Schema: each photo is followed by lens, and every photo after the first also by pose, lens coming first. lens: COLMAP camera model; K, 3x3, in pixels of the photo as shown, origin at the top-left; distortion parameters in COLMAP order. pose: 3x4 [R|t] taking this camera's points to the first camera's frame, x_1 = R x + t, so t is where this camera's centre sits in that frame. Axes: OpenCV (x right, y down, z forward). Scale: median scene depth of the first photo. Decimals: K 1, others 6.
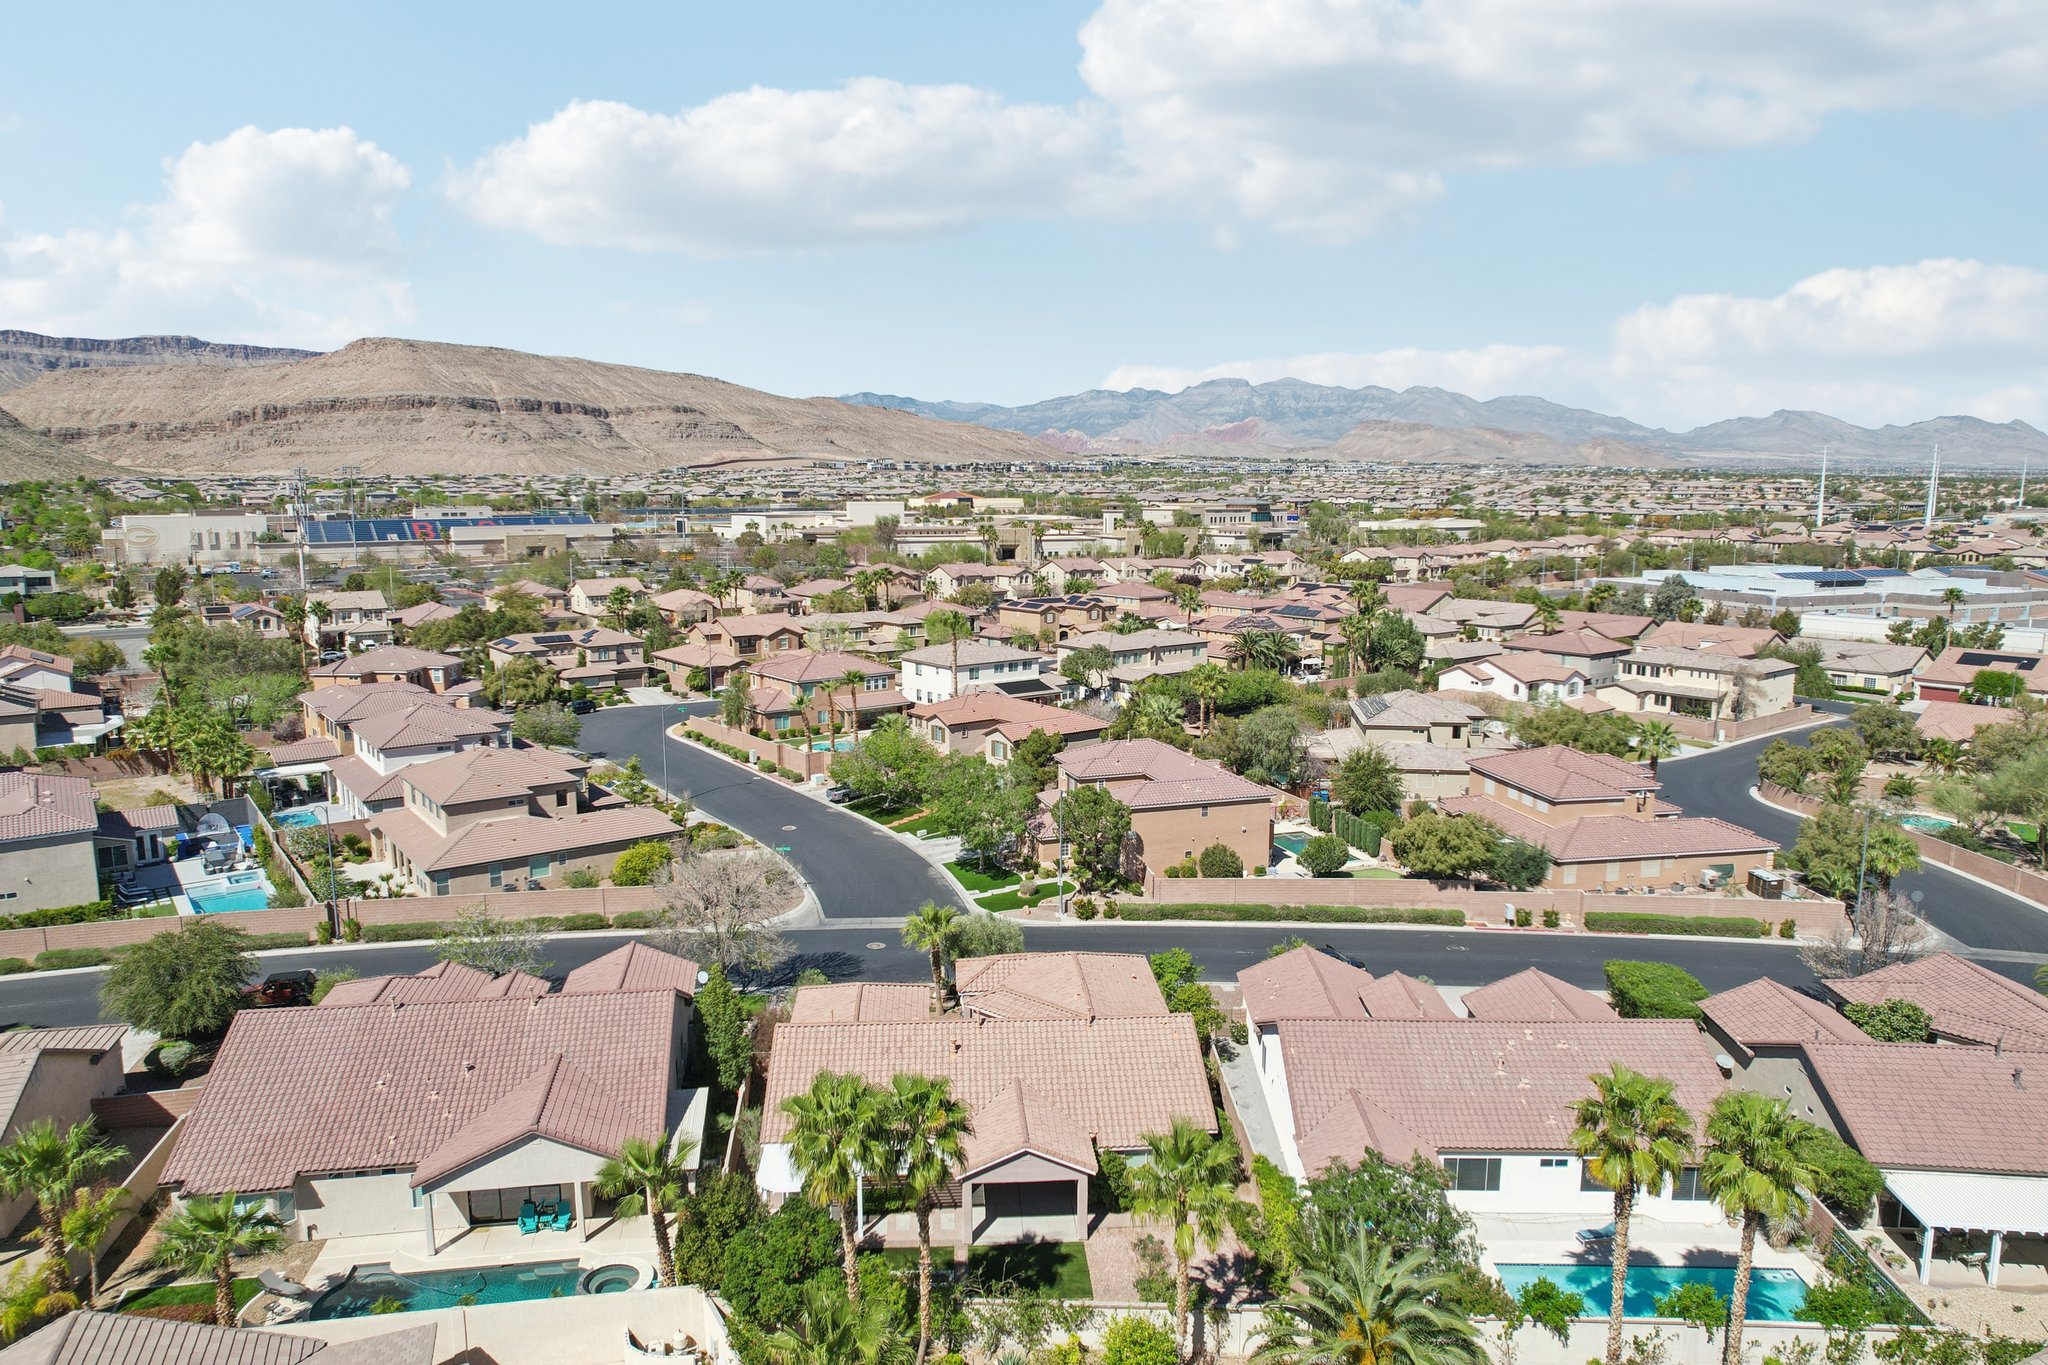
lens RADIAL K [[1315.1, 0, 1039.3], [0, 1315.1, 697.4], [0, 0, 1]] dist [-0.068533, 0.060147]
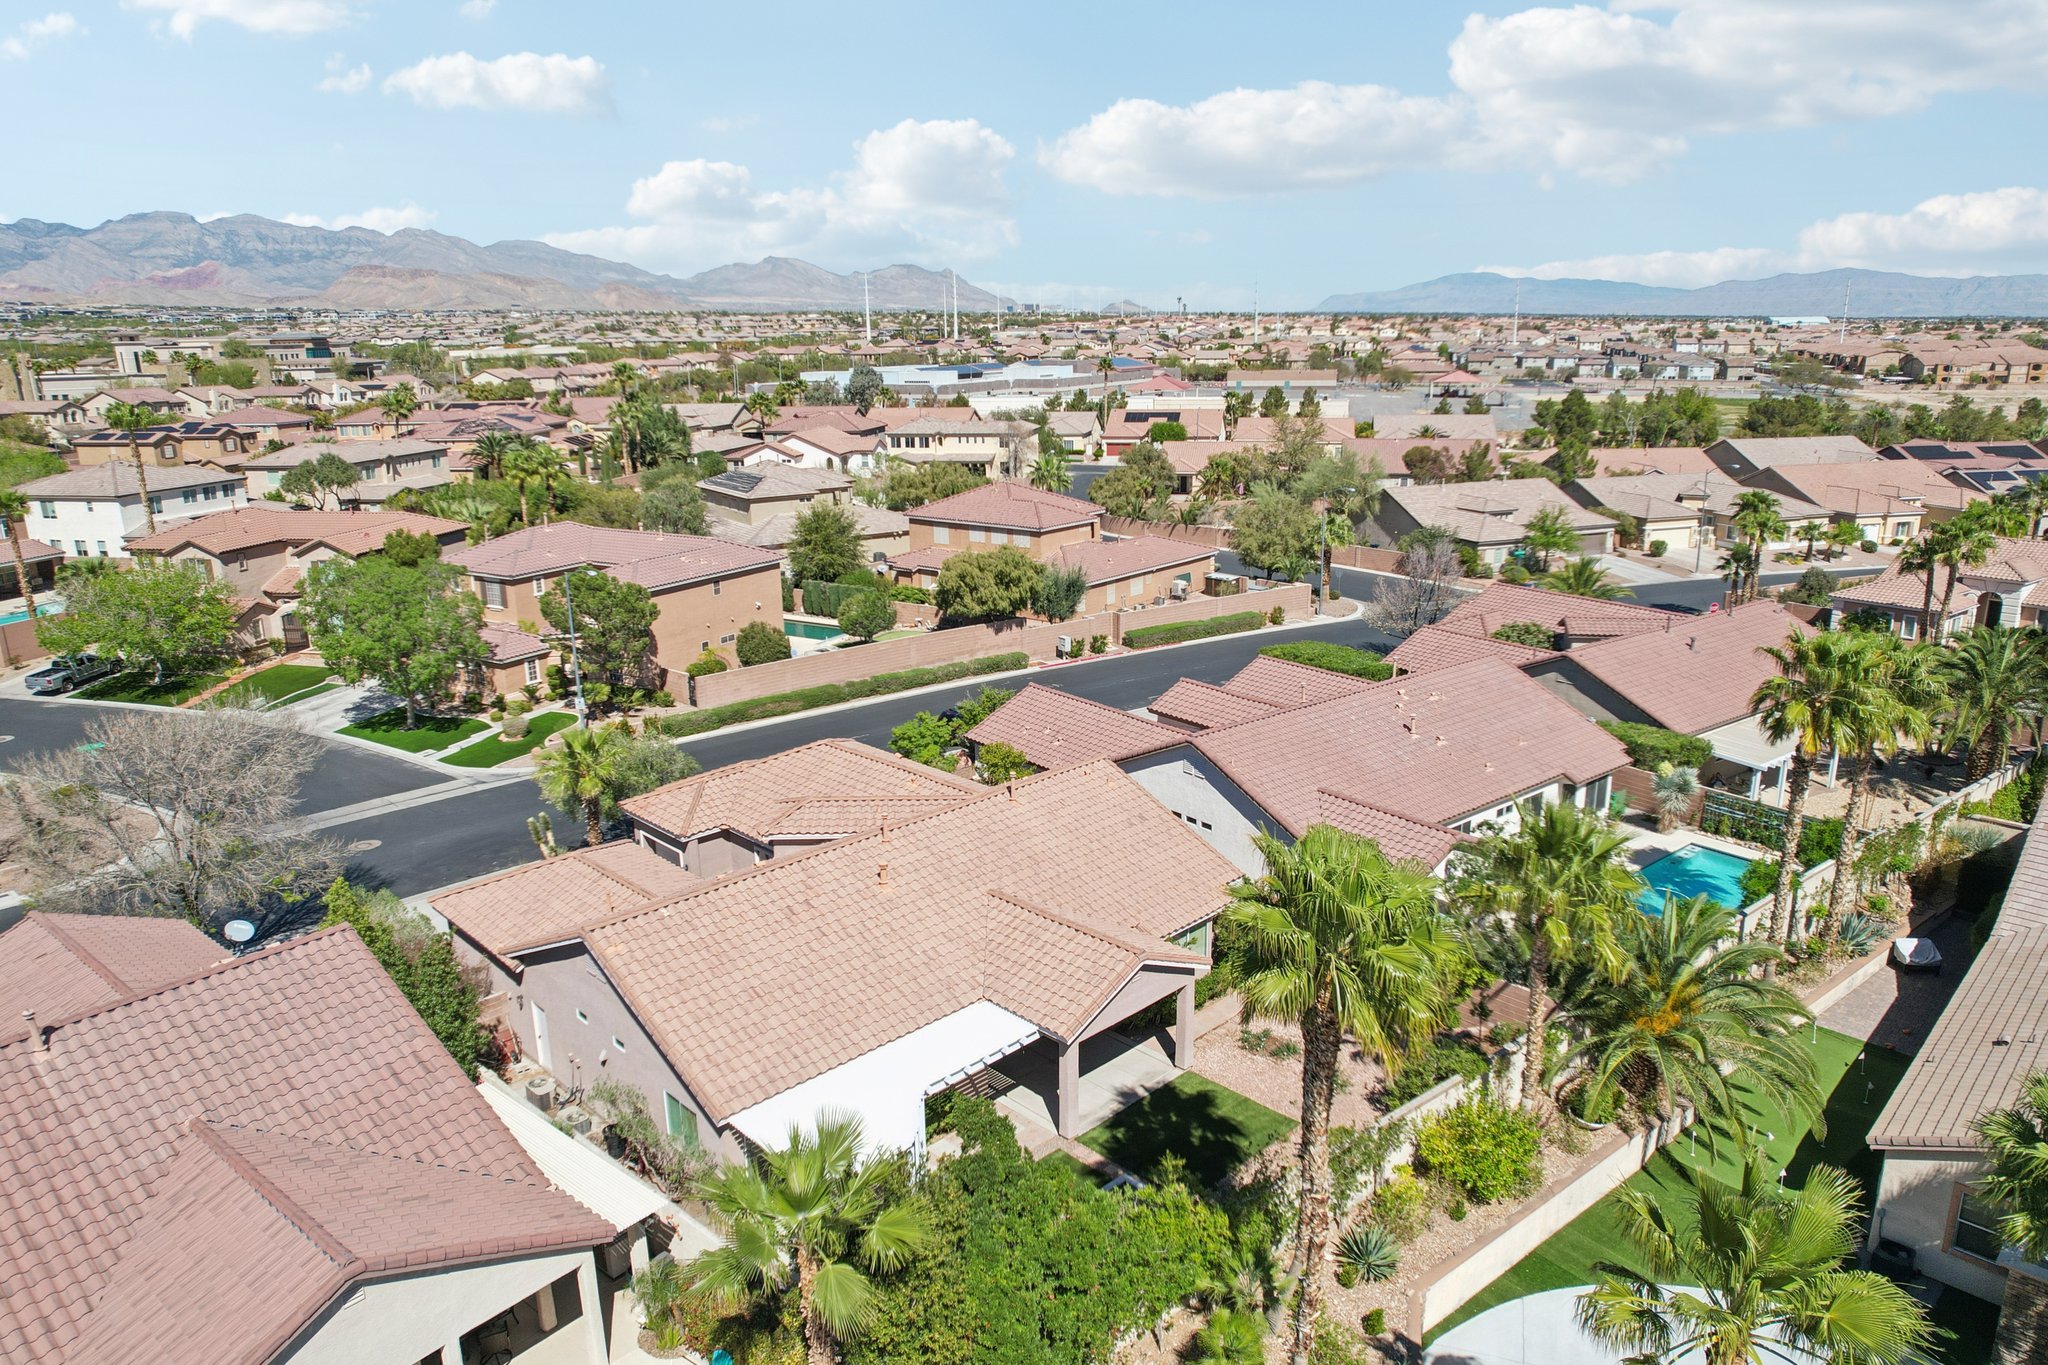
lens RADIAL K [[1336.1, 0, 1031.6], [0, 1336.1, 692.5], [0, 0, 1]] dist [-0.070250, 0.062706]
pose [[0.761744, -0.184179, 0.621147, -0.115176], [0.121498, 0.982341, 0.142280, 0.029186], [-0.636383, -0.032913, 0.770670, 0.137270]]
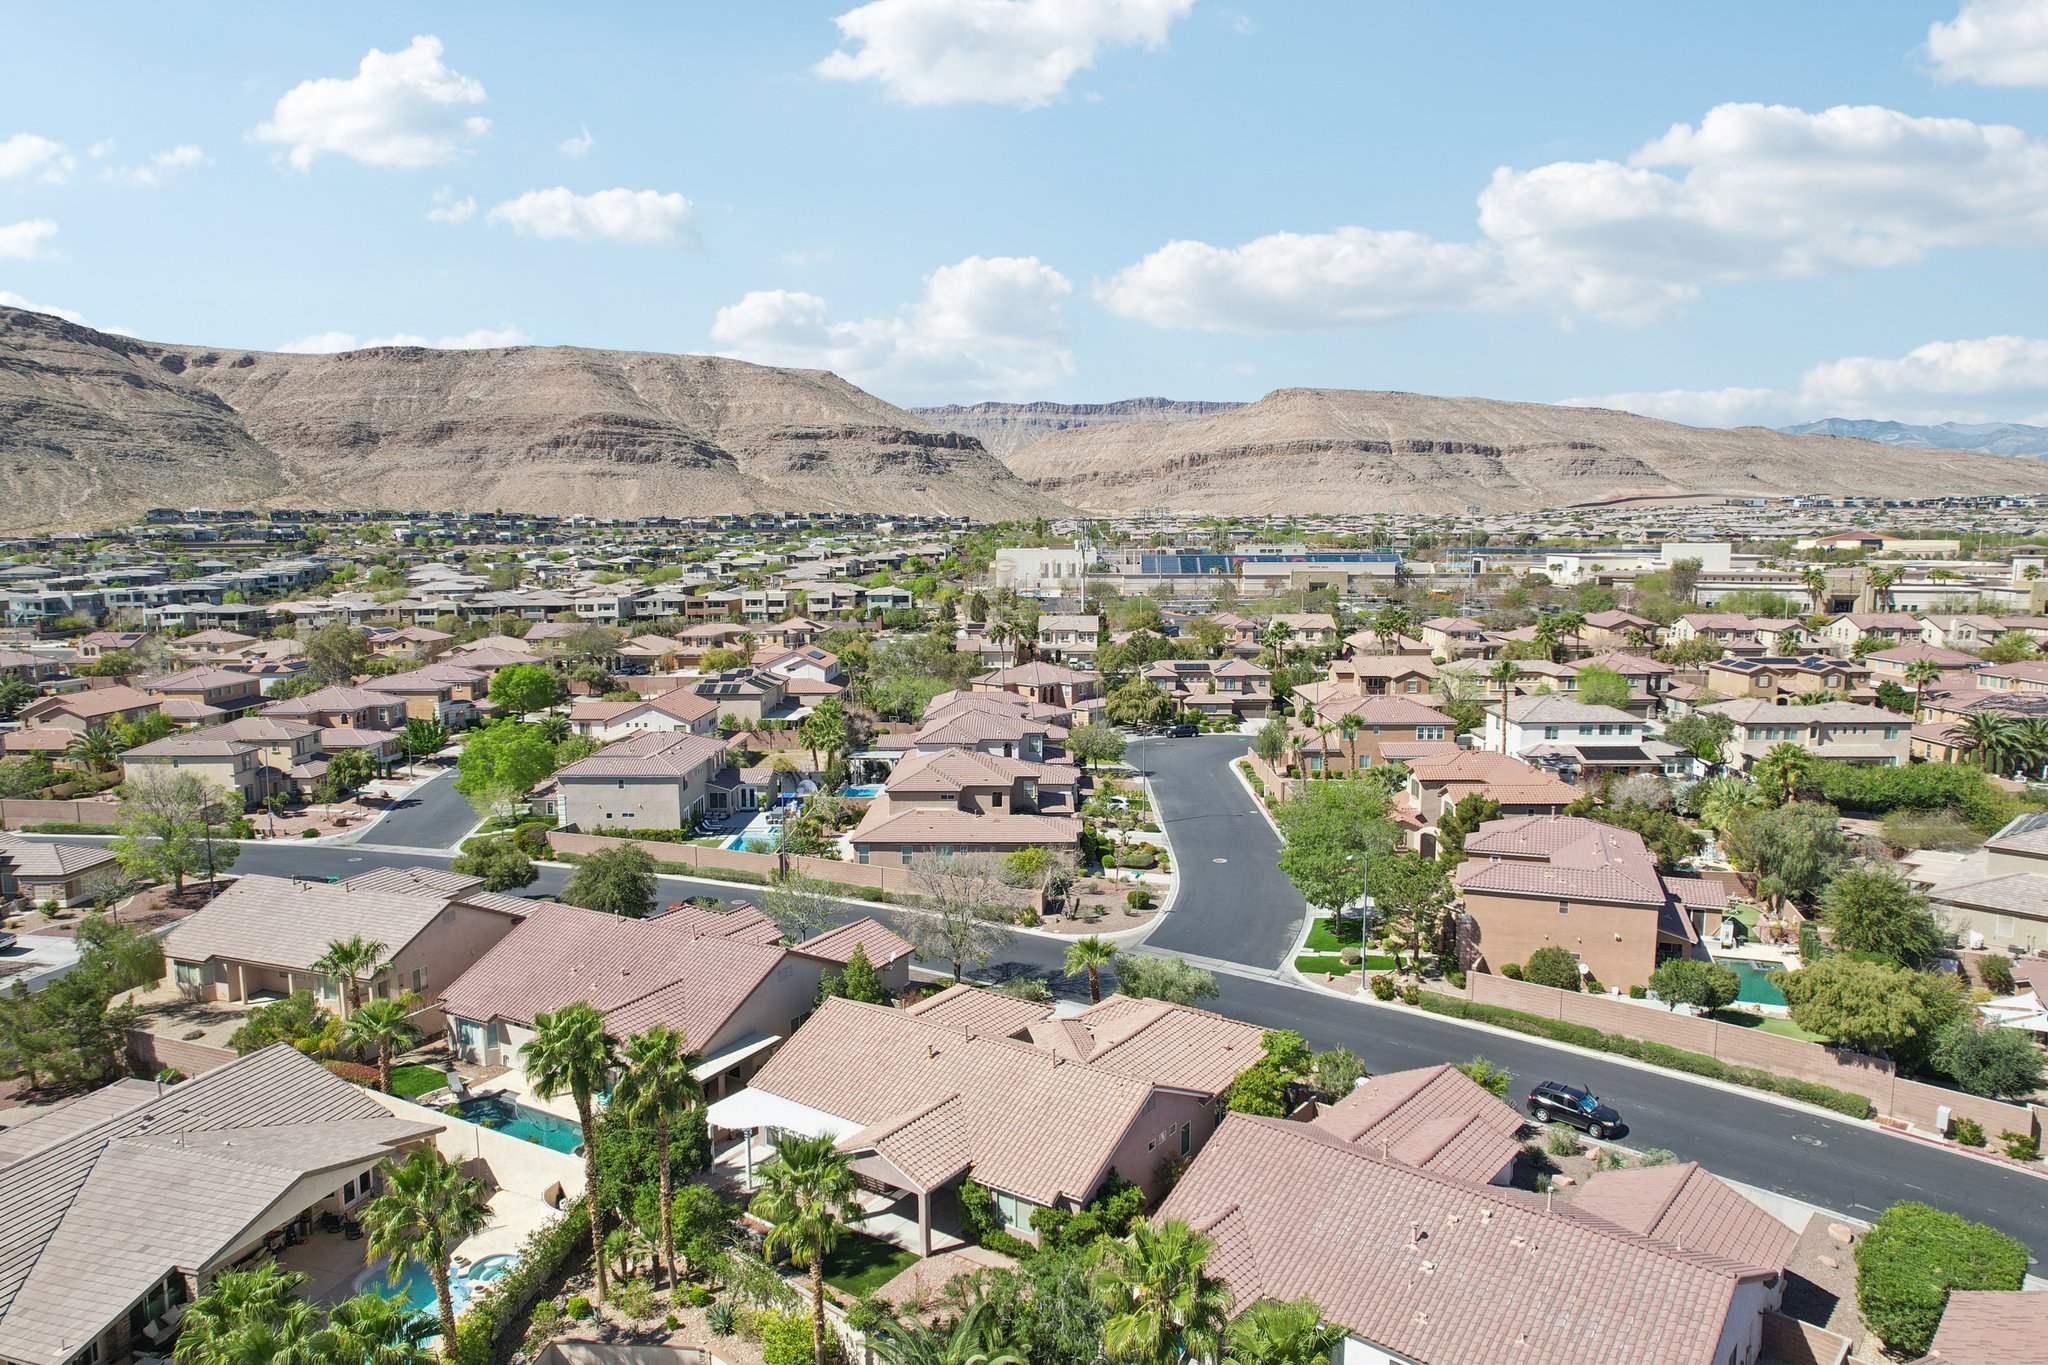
lens RADIAL K [[1336.1, 0, 1031.6], [0, 1336.1, 692.5], [0, 0, 1]] dist [-0.070250, 0.062706]
pose [[0.775205, 0.072803, -0.627501, 0.191517], [-0.094852, 0.995490, -0.001682, -0.008220], [0.624548, 0.060824, 0.778614, 0.057604]]
